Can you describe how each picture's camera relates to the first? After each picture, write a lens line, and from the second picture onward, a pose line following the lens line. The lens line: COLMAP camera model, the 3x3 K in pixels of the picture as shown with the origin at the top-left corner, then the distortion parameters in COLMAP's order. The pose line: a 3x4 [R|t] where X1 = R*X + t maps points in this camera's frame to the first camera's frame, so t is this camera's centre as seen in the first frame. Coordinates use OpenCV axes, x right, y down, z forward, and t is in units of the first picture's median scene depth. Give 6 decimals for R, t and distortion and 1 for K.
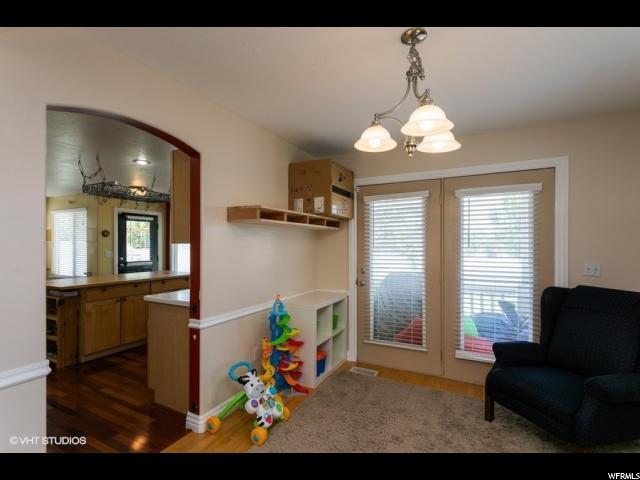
lens RADIAL K [[303.7, 0, 318.5], [0, 303.7, 246.0], [0, 0, 1]] dist [0.001712, 0.001491]
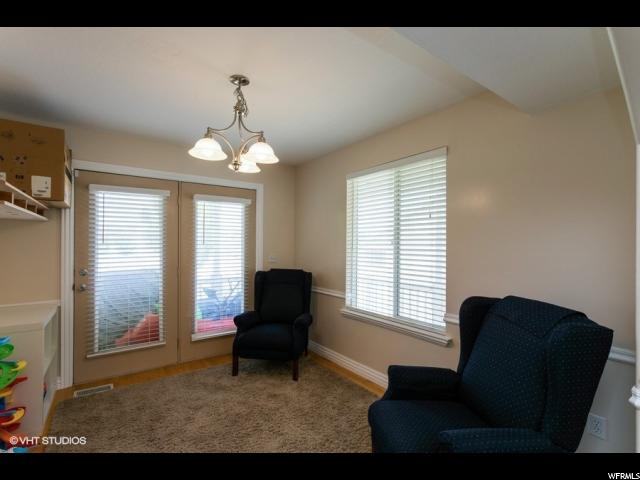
lens RADIAL K [[303.7, 0, 314.7], [0, 303.7, 241.7], [0, 0, 1]] dist [0.001712, 0.001491]
pose [[0.461662, 0.009057, 0.887010, -0.461863], [-0.004853, 0.999959, -0.007684, 0.000631], [-0.887043, -0.000758, 0.461687, 0.085528]]
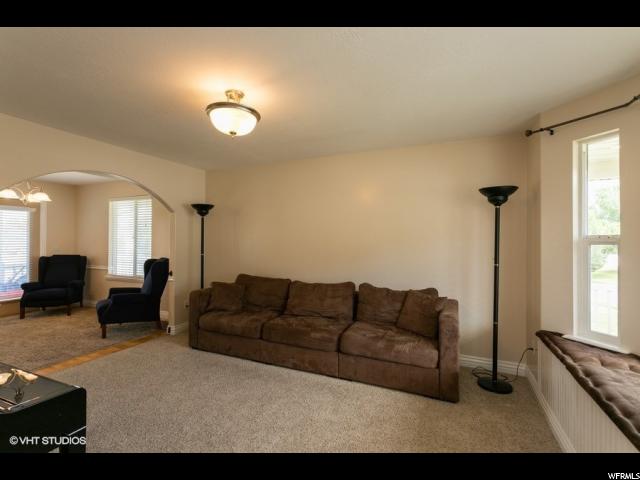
lens RADIAL K [[303.7, 0, 318.0], [0, 303.7, 237.2], [0, 0, 1]] dist [0.001712, 0.001491]
pose [[-0.056491, 0.002407, 0.998400, -1.751635], [-0.002905, 0.999992, -0.002575, -0.009965], [-0.998399, -0.003046, -0.056483, -0.993024]]
